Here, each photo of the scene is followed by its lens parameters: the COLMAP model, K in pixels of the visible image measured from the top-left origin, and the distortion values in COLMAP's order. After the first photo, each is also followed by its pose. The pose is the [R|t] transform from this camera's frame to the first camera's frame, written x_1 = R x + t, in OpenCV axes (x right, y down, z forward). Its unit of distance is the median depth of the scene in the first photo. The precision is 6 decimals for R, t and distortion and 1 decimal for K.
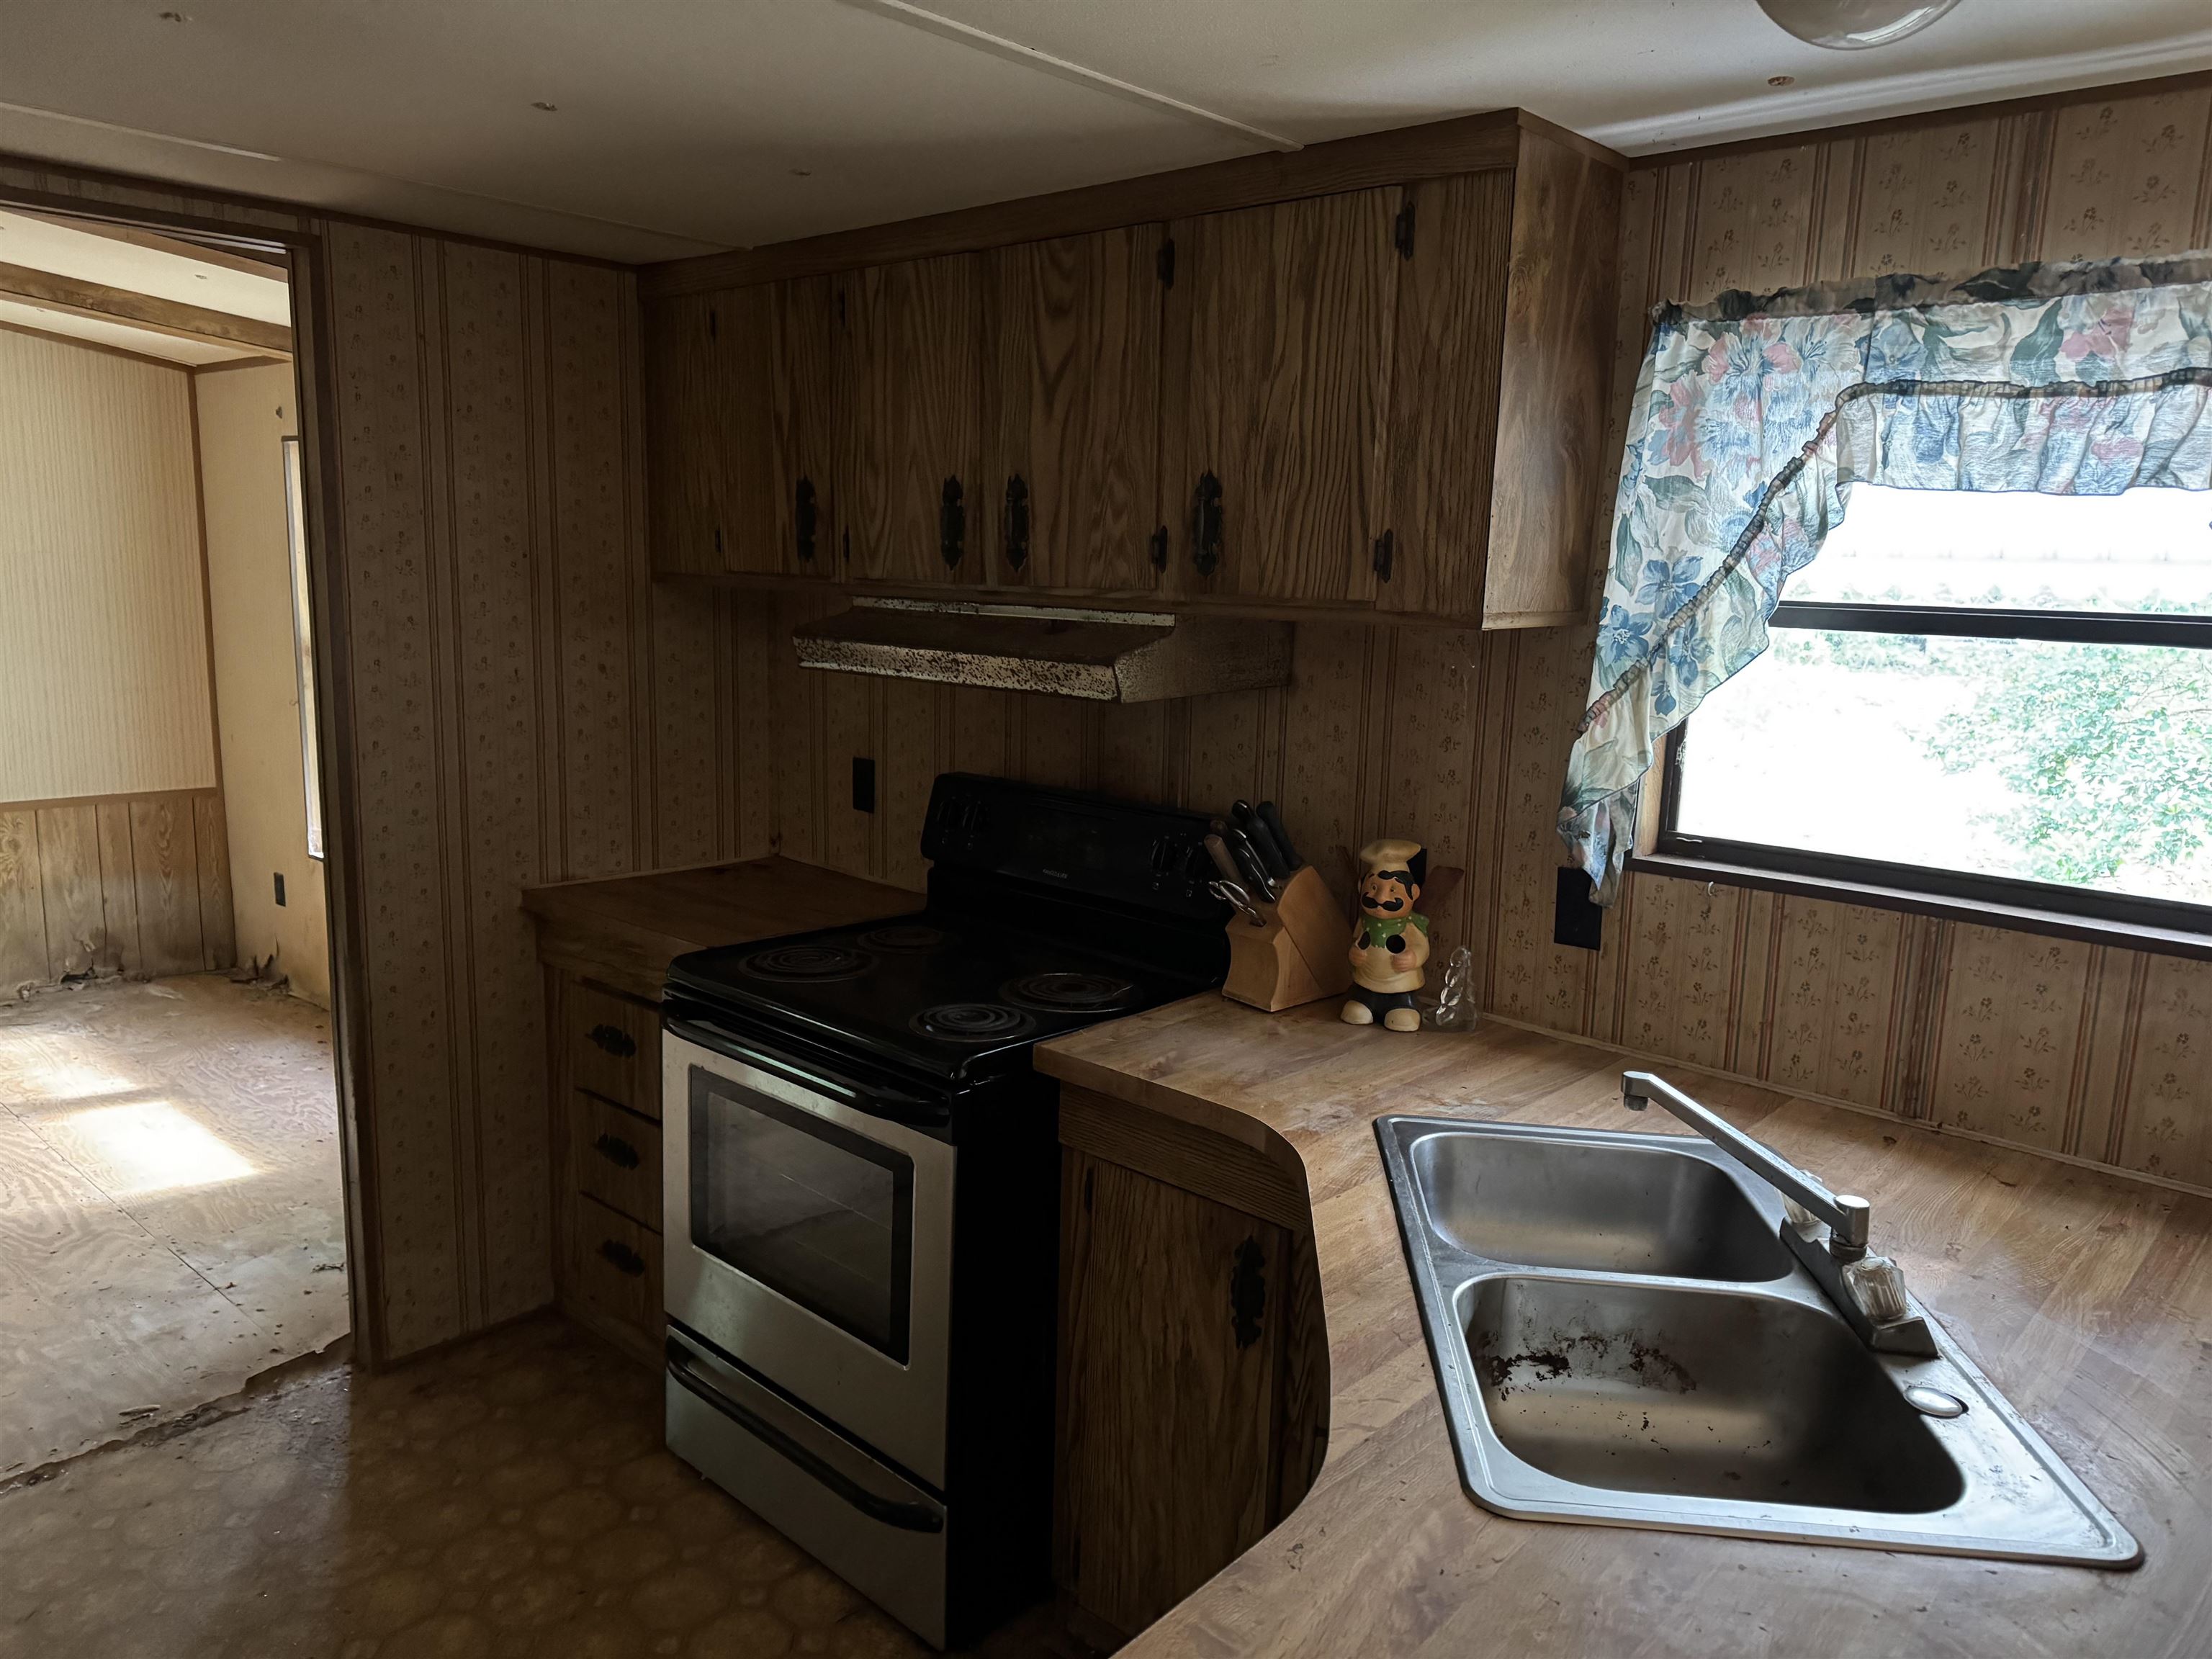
lens RADIAL K [[1548.2, 0, 1102.6], [0, 1548.2, 843.9], [0, 0, 1]] dist [0.084841, -0.118717]
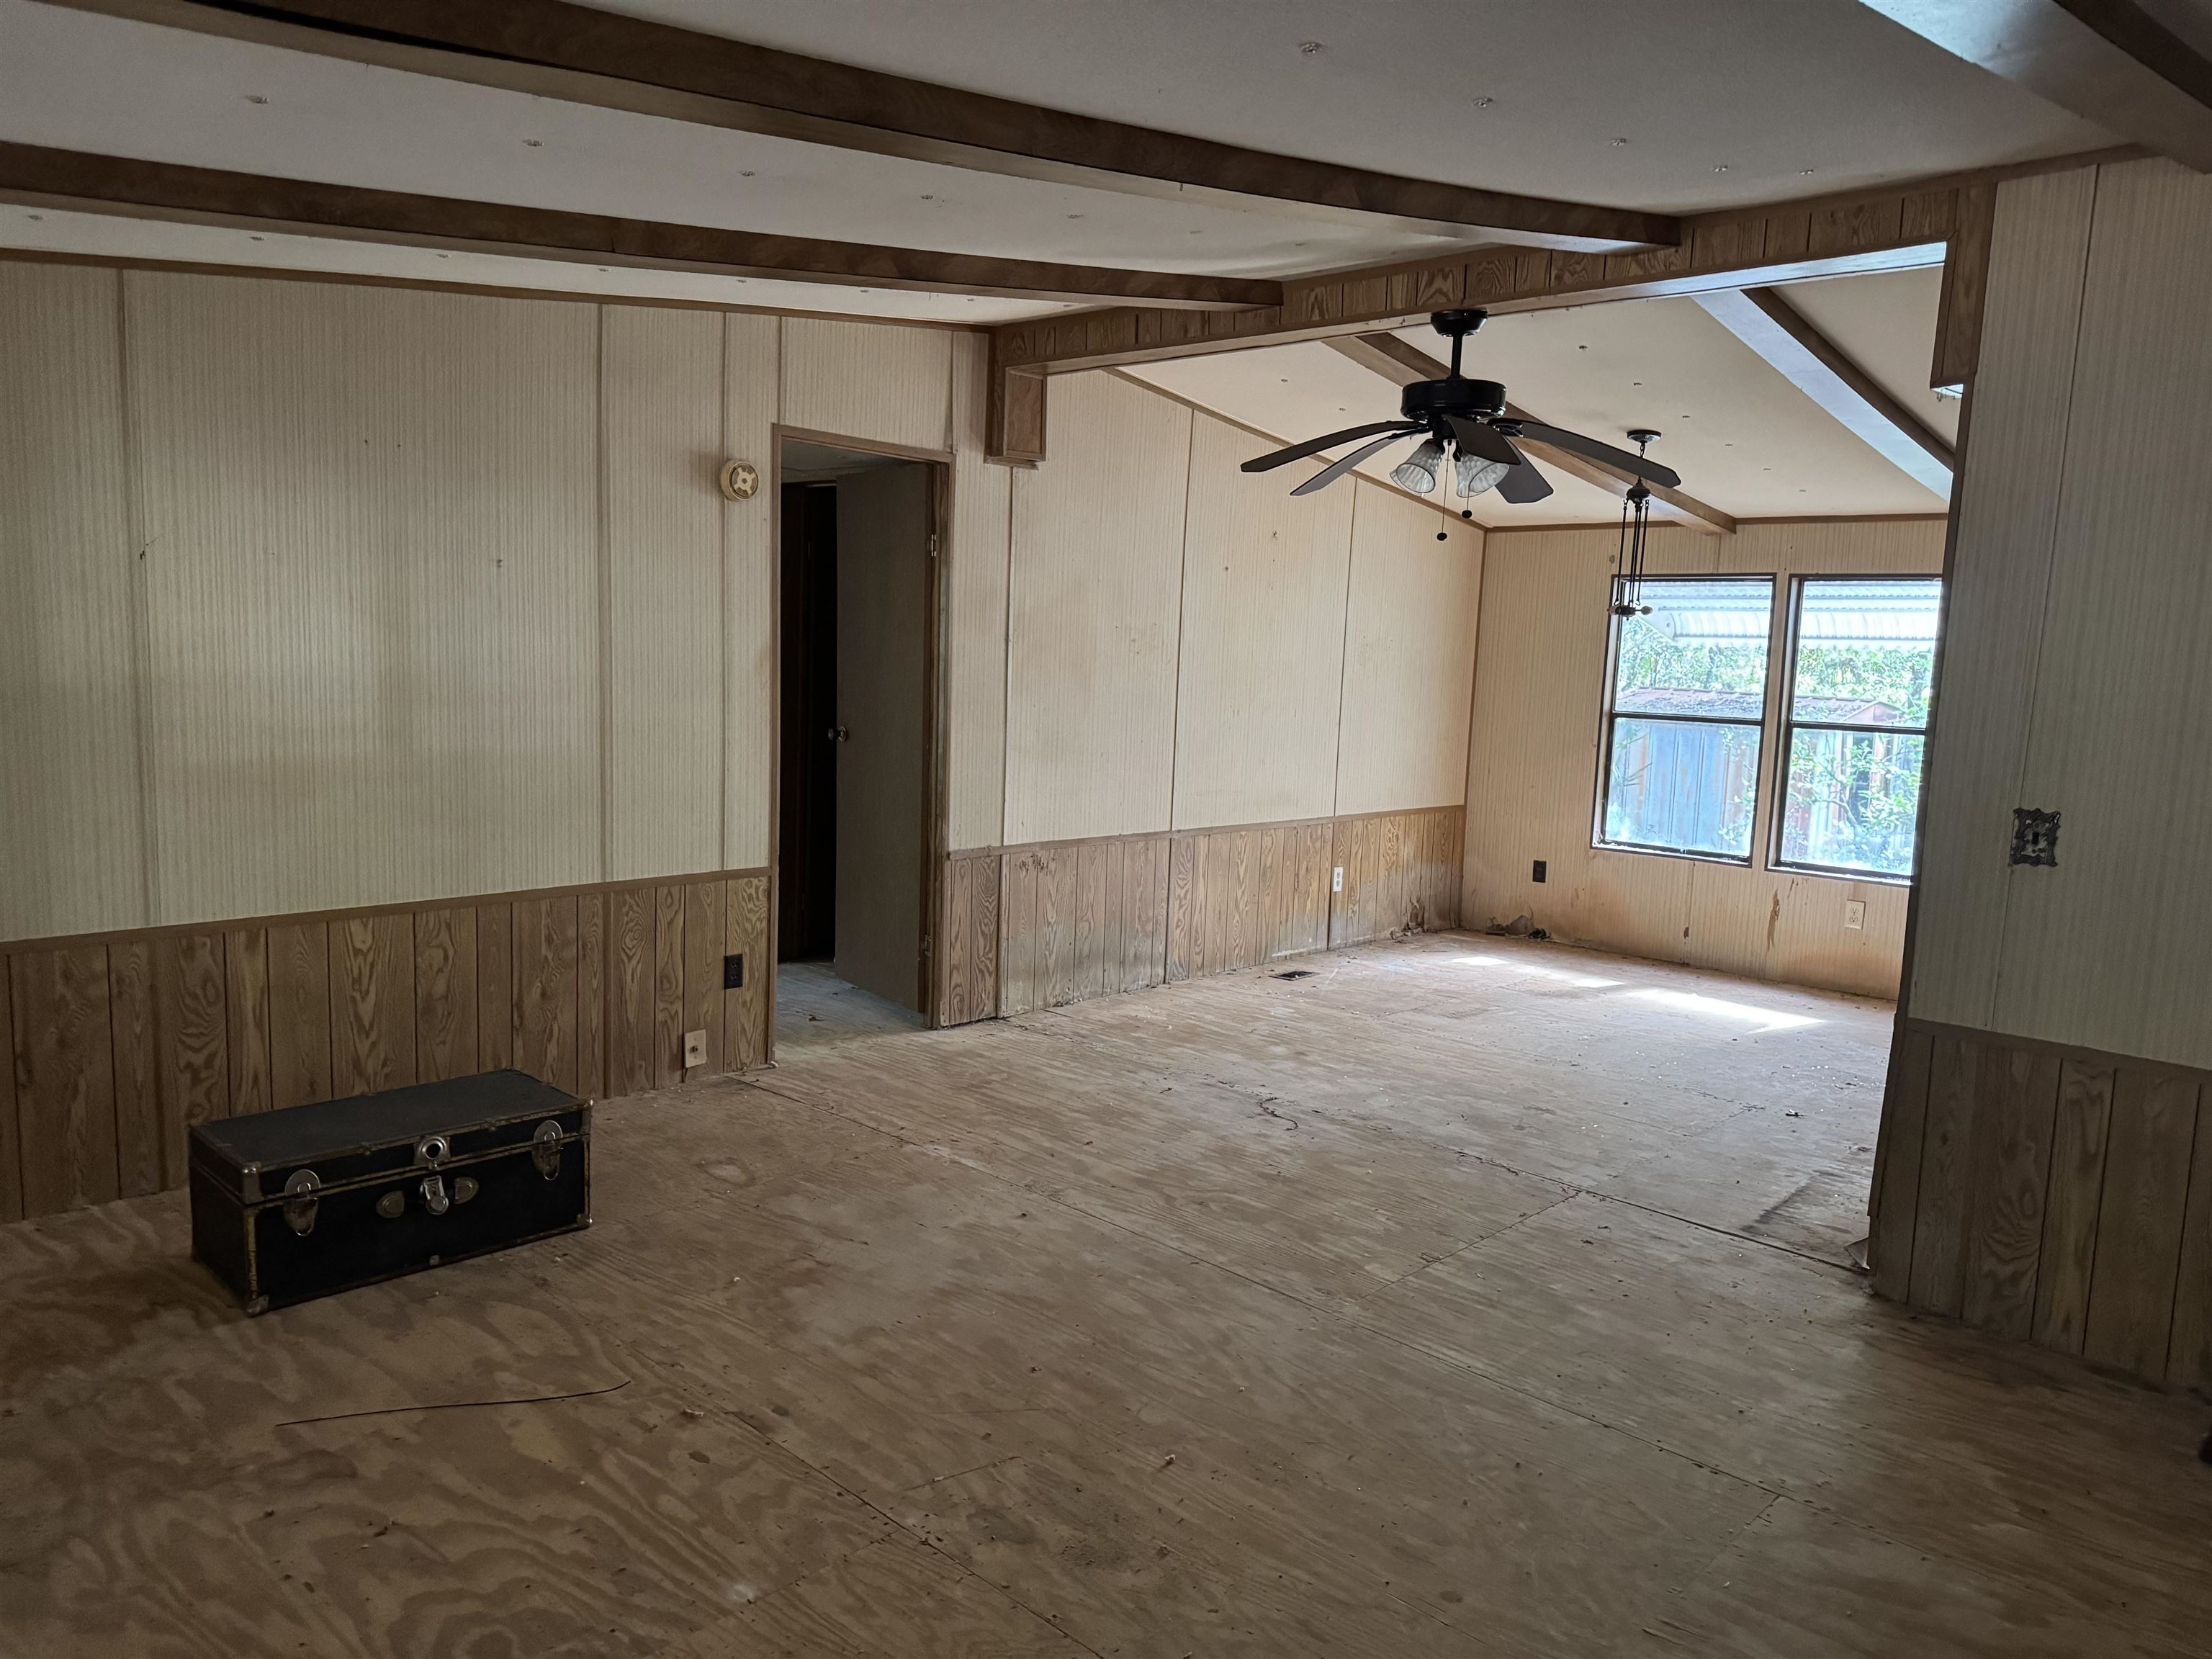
lens RADIAL K [[1548.2, 0, 1102.6], [0, 1548.2, 843.9], [0, 0, 1]] dist [0.084841, -0.118717]
pose [[0.999635, 0.013824, -0.023205, -2.022940], [-0.015092, 0.998351, -0.055376, 0.203243], [0.022402, 0.055706, 0.998196, -1.106449]]
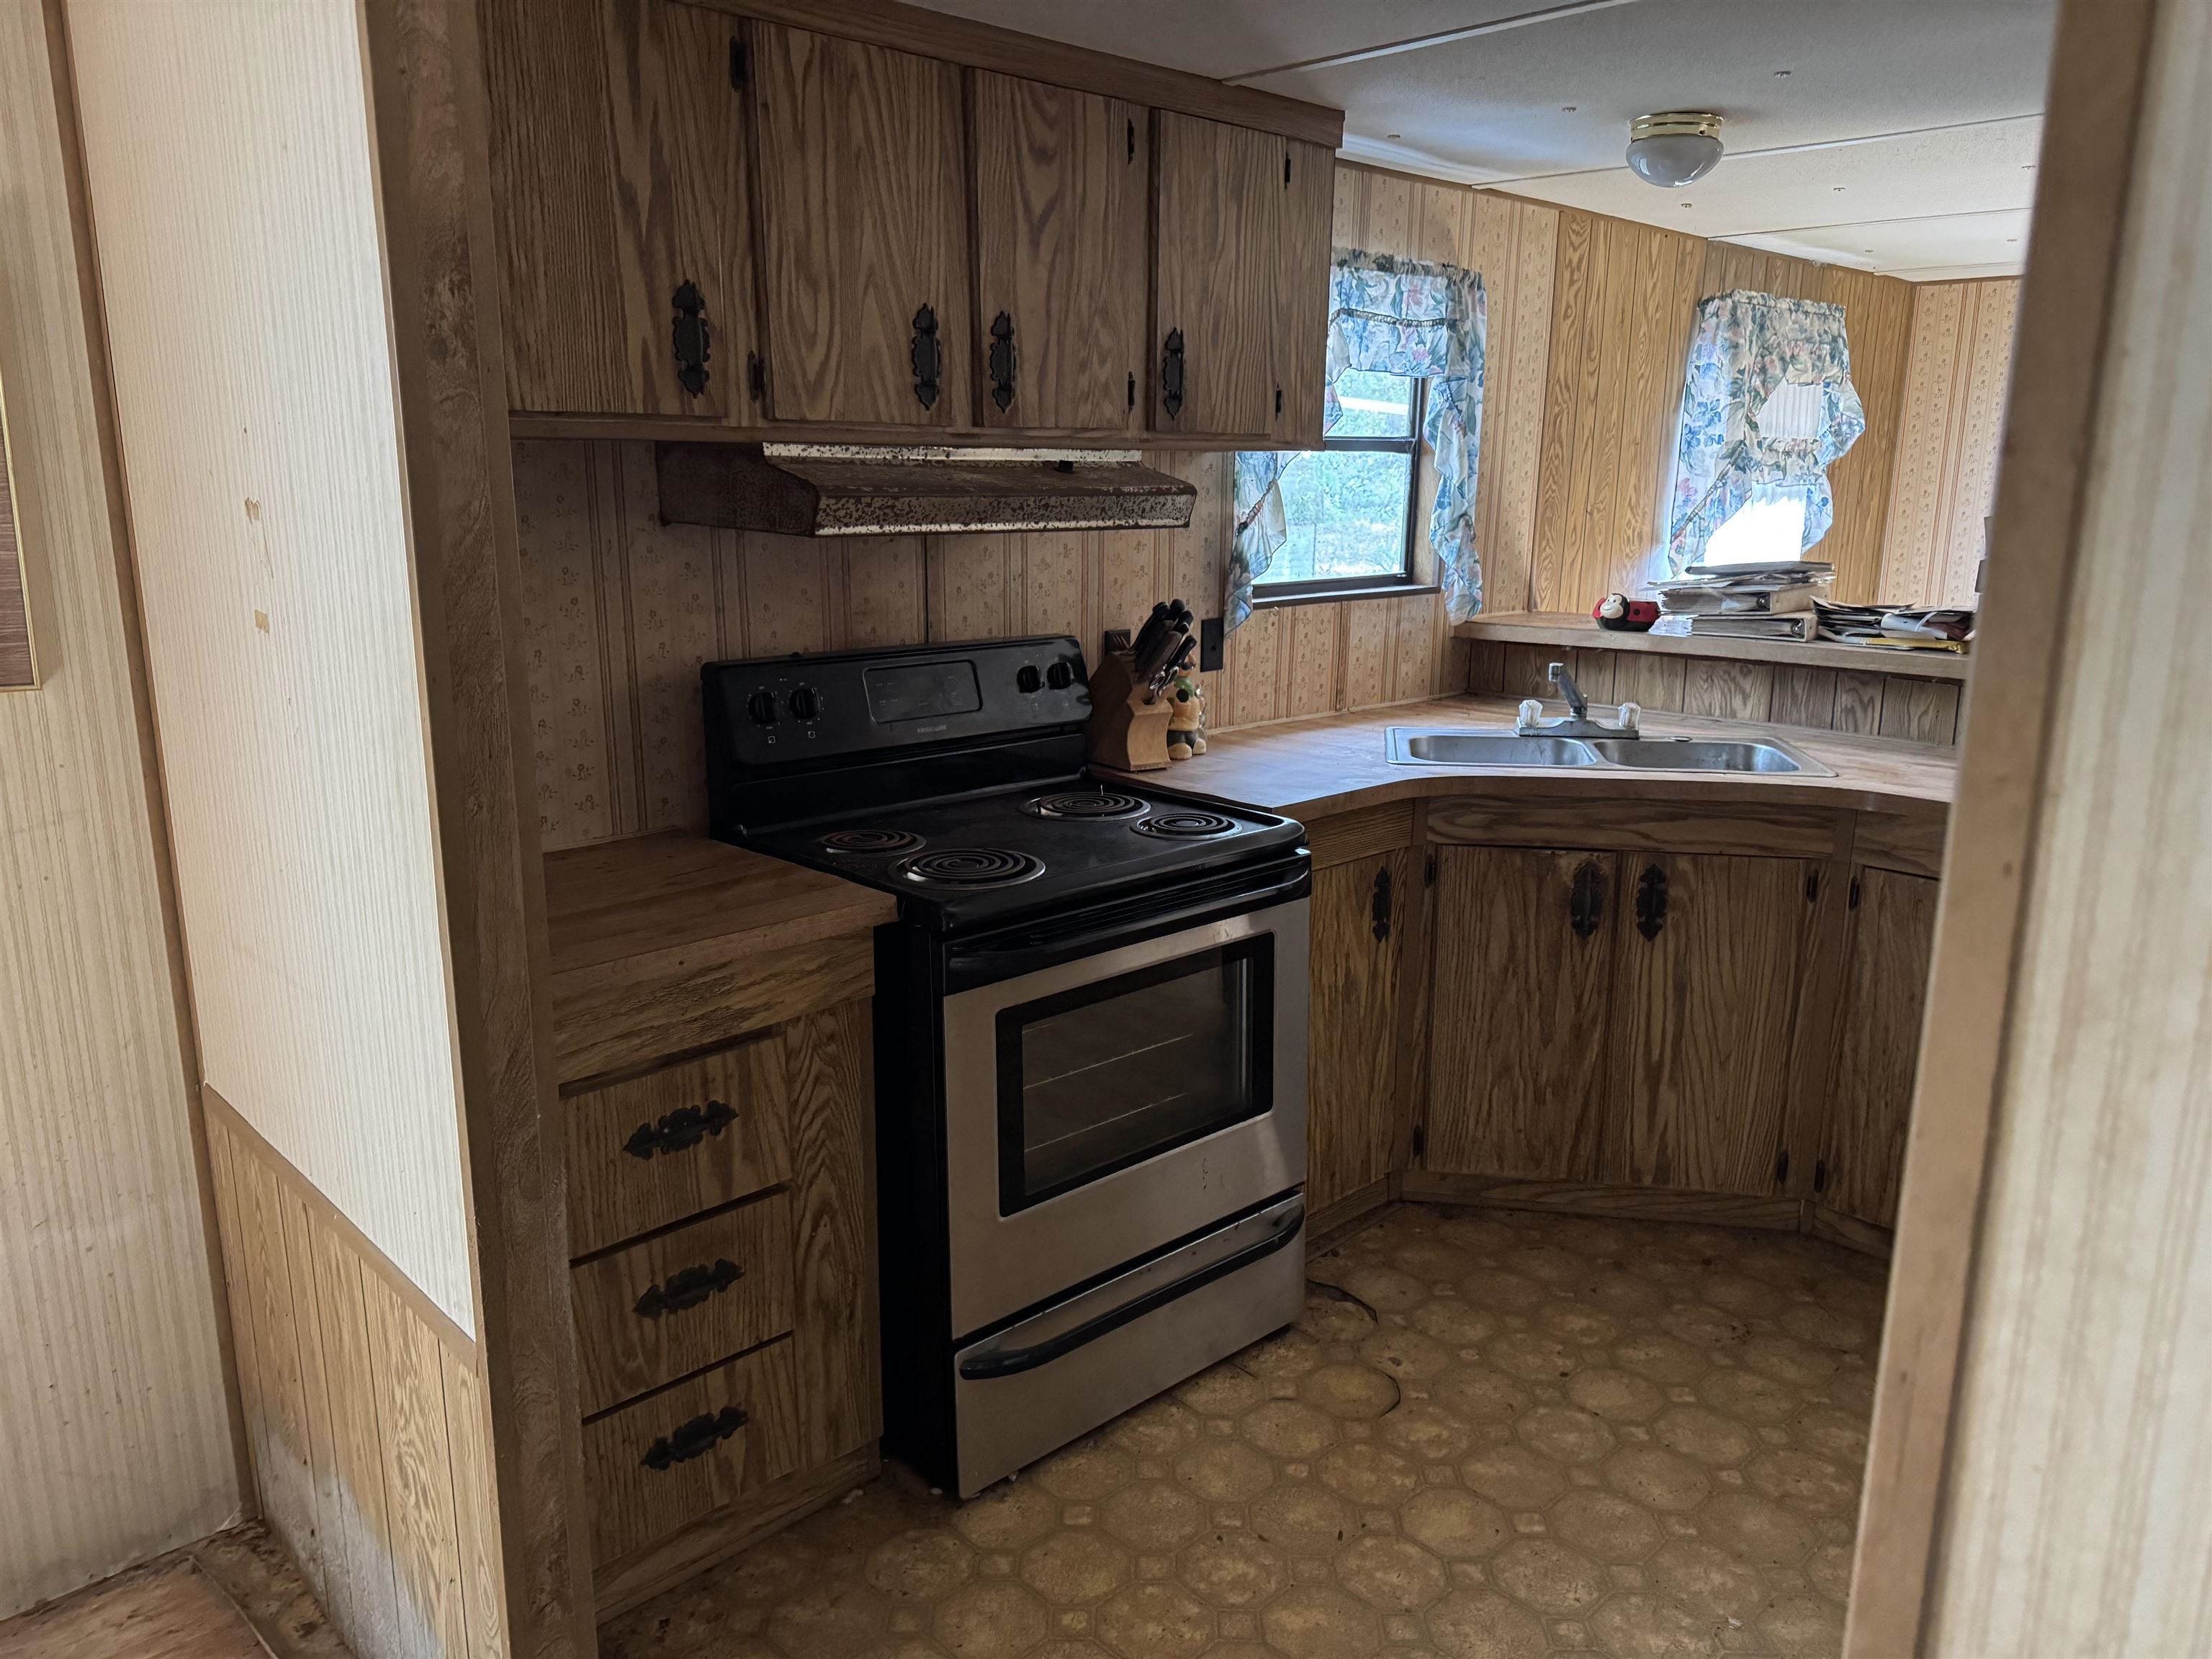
lens RADIAL K [[1555.4, 0, 1106.0], [0, 1555.4, 829.5], [0, 0, 1]] dist [0.152417, -0.362474]
pose [[0.075252, -0.251171, 0.965013, -1.093528], [0.177351, 0.955699, 0.234917, -0.145689], [-0.981266, 0.153468, 0.116464, 0.864839]]
